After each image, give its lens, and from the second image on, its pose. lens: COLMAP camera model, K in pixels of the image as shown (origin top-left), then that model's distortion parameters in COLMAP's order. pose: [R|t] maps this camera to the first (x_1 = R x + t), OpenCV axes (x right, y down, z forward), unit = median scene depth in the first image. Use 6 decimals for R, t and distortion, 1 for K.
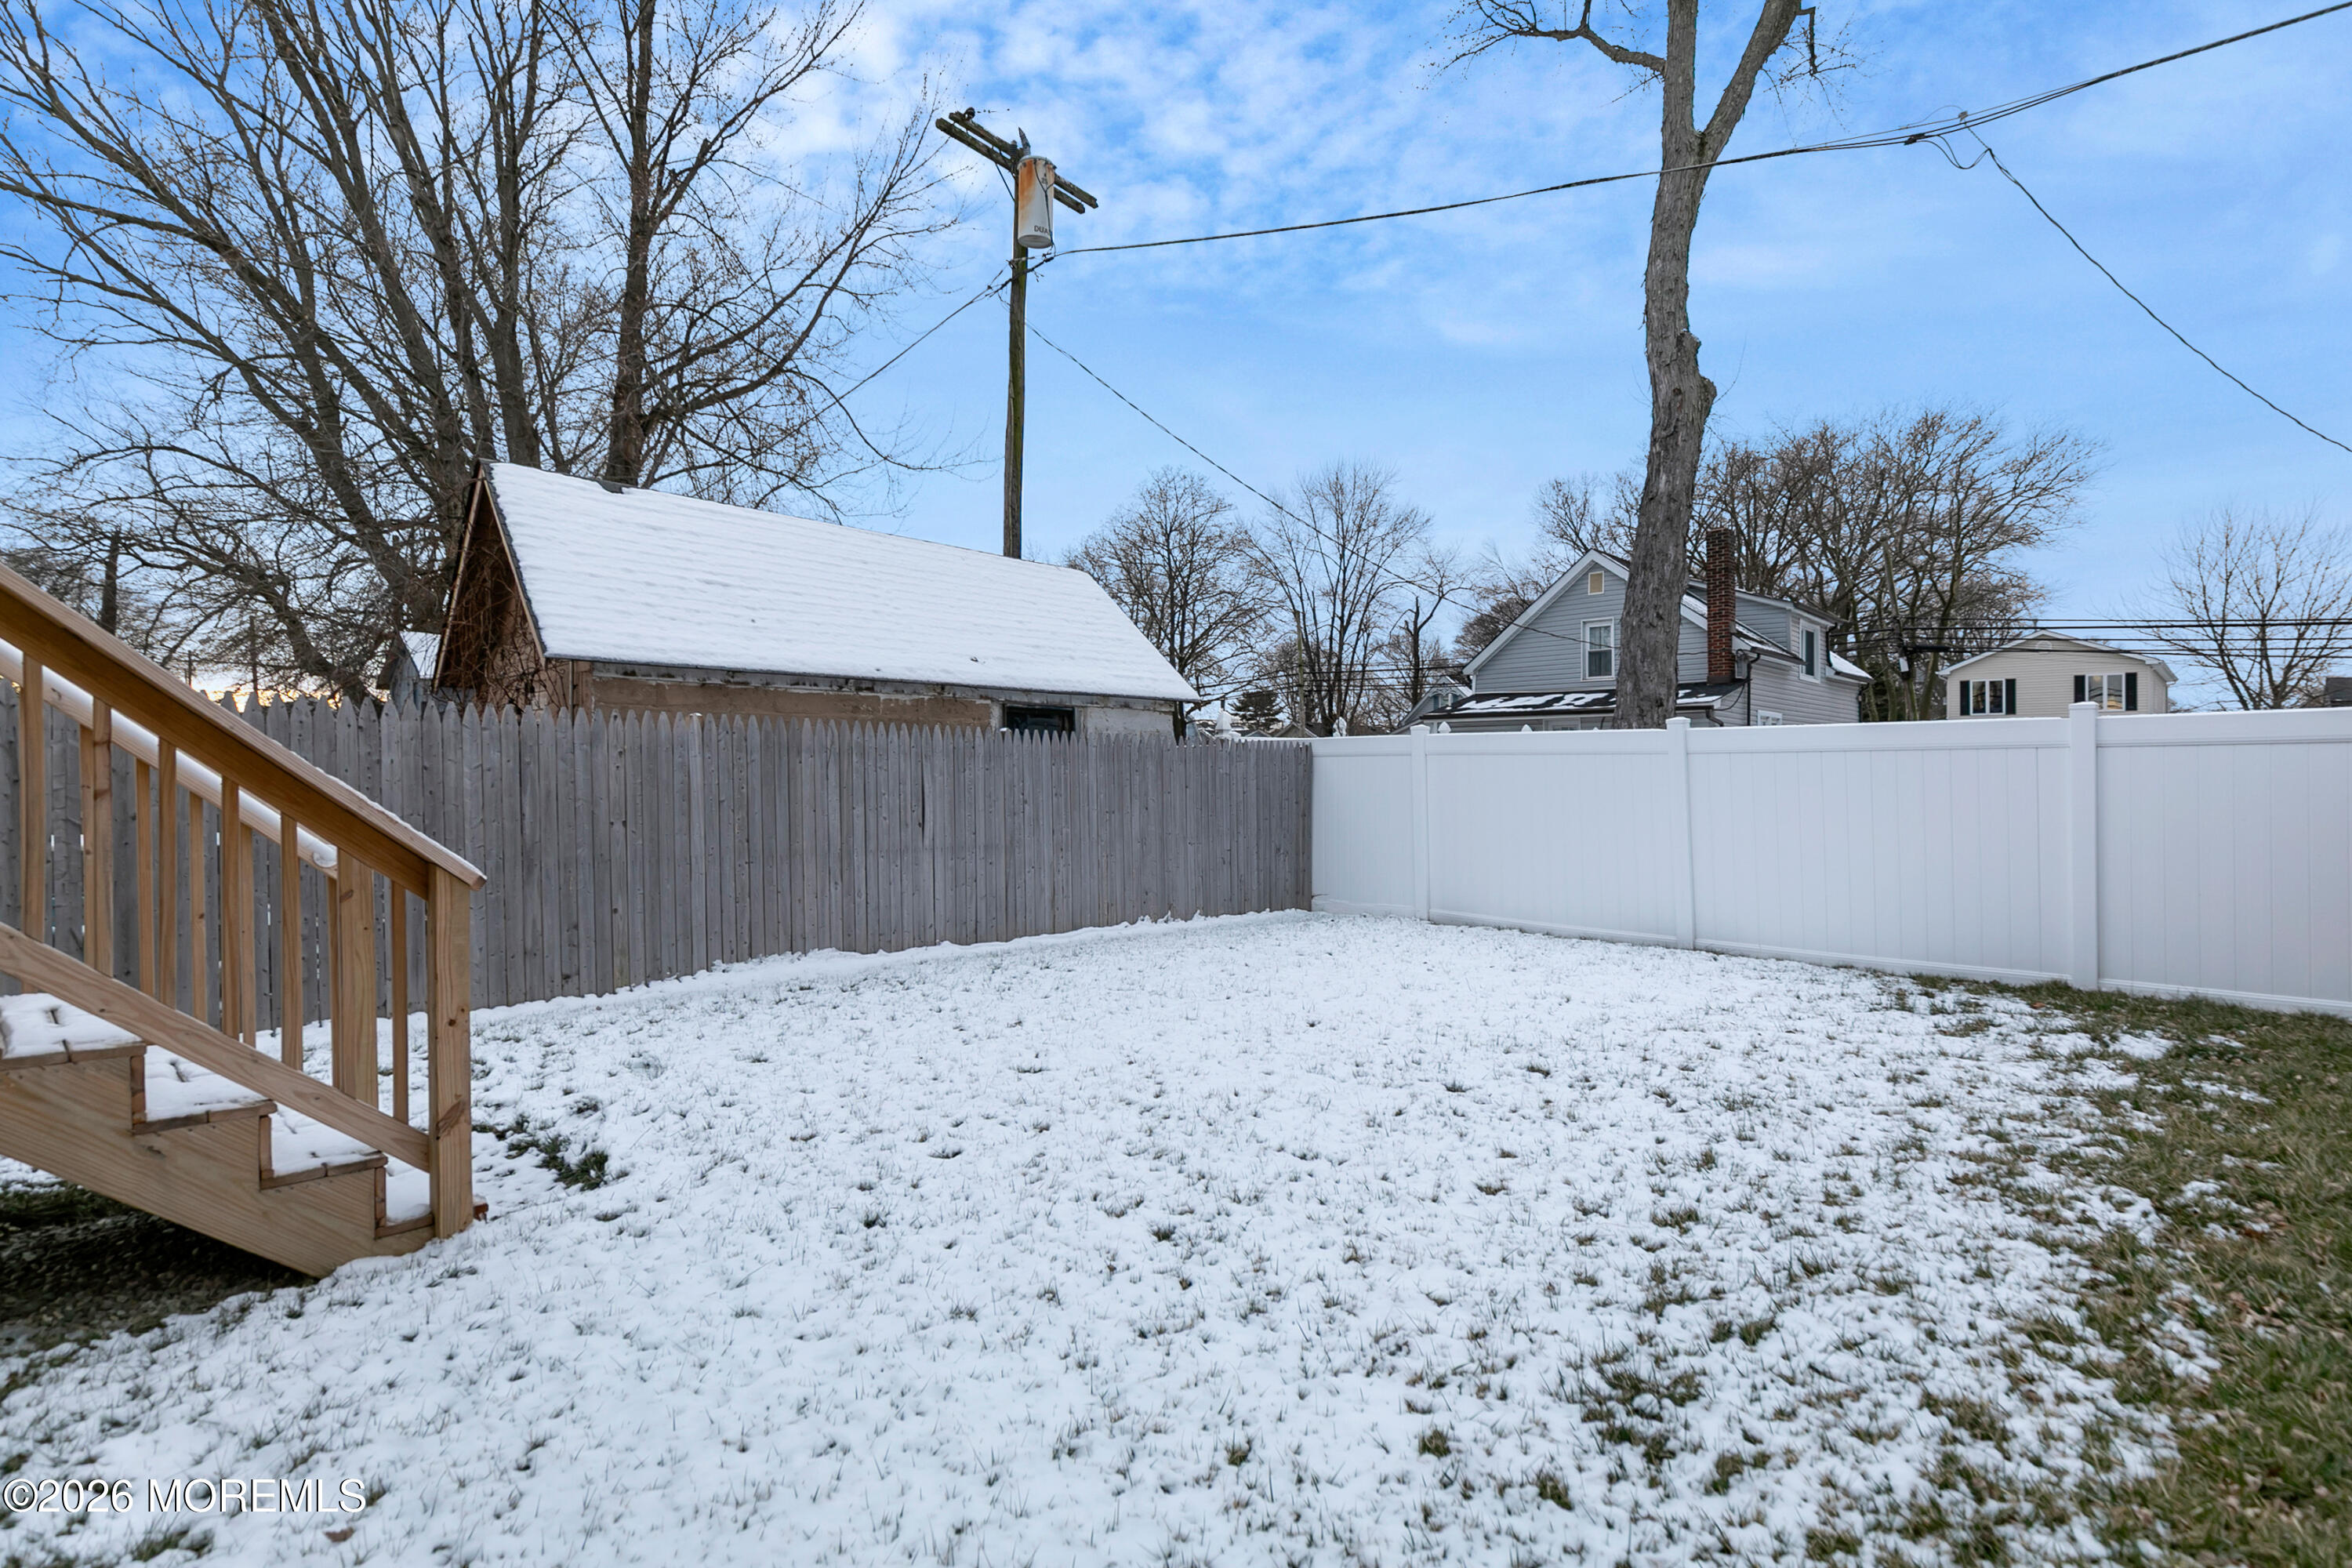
lens RADIAL K [[1097.6, 0, 1180.8], [0, 1097.6, 795.5], [0, 0, 1]] dist [-0.006216, 0.001381]
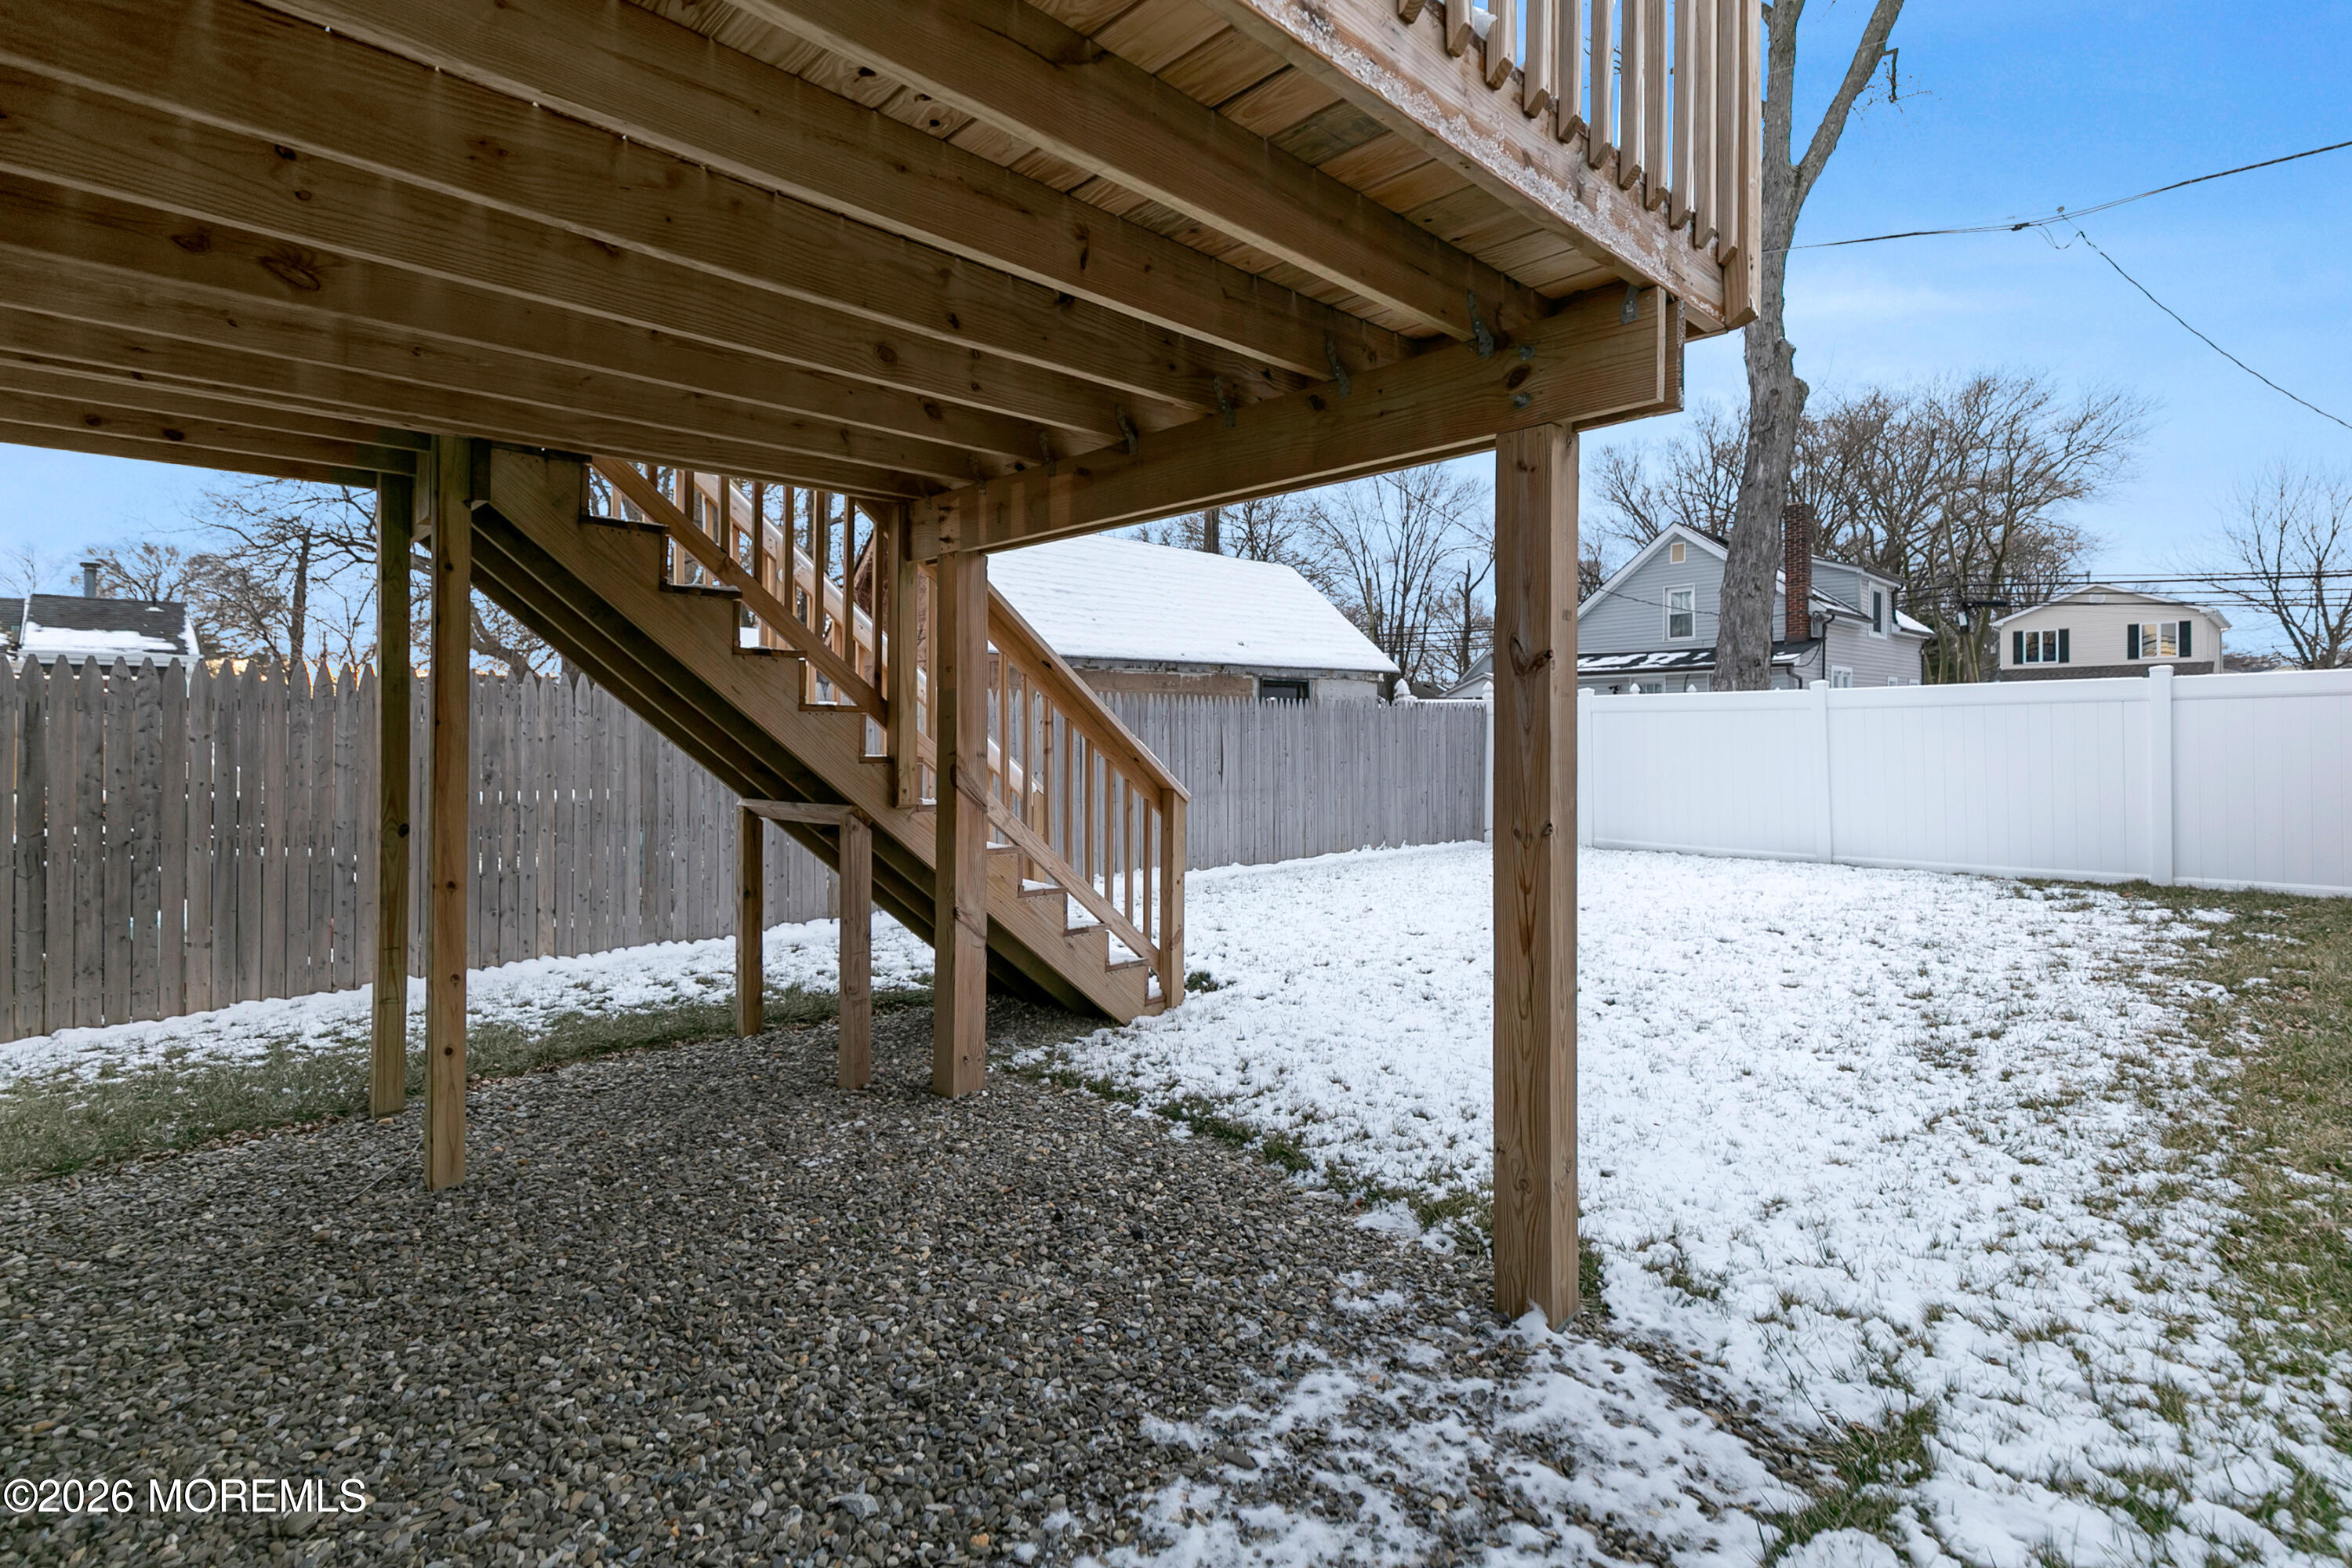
lens RADIAL K [[1062.5, 0, 1163.5], [0, 1062.5, 765.0], [0, 0, 1]] dist [0.002850, -0.000924]
pose [[0.998790, -0.013516, -0.047277, -0.099141], [0.014048, 0.999842, 0.010931, 0.000982], [0.047122, -0.011582, 0.998822, -0.106178]]
